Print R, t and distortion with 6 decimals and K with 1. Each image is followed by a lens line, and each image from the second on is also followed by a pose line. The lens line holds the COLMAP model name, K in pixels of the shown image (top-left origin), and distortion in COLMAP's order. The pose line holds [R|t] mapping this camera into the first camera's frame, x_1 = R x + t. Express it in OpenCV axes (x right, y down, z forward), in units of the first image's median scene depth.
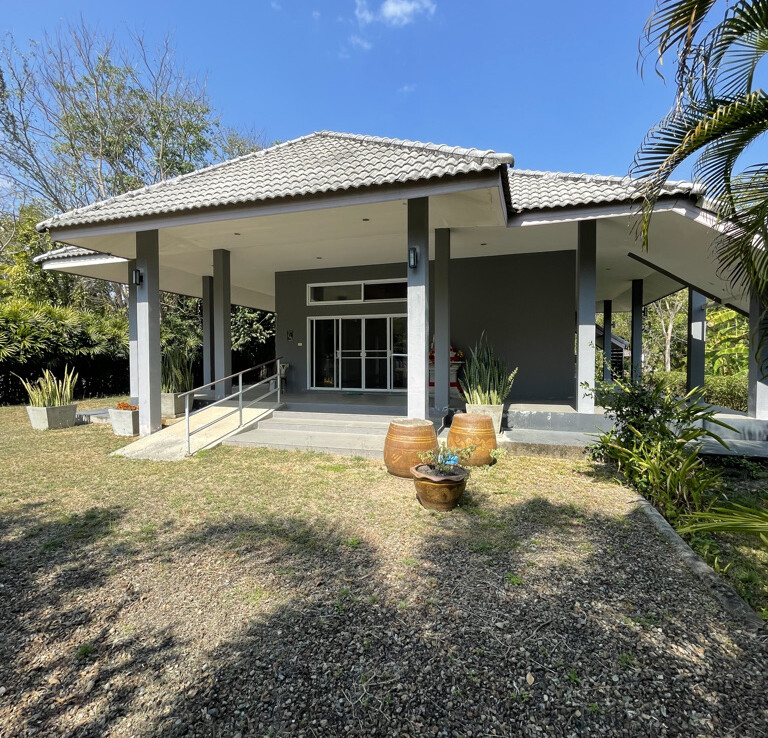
lens RADIAL K [[413.7, 0, 387.4], [0, 413.7, 371.5], [0, 0, 1]] dist [-0.001101, -0.001155]
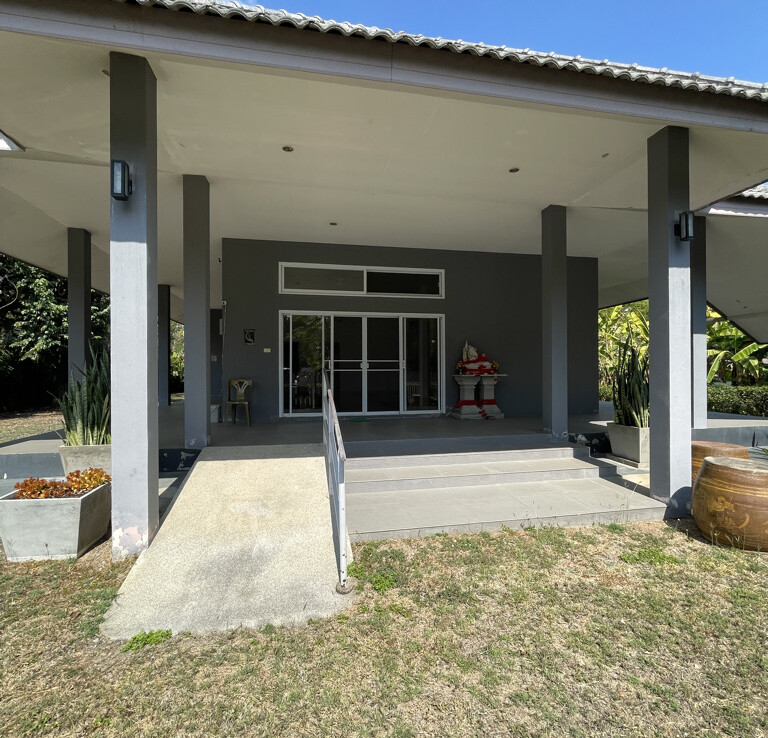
lens RADIAL K [[413.7, 0, 387.4], [0, 413.7, 371.5], [0, 0, 1]] dist [-0.001101, -0.001155]
pose [[0.877592, -0.003830, 0.479393, -0.544021], [0.018339, 0.999504, -0.025586, -0.015899], [-0.479057, 0.031246, 0.877228, 0.480740]]
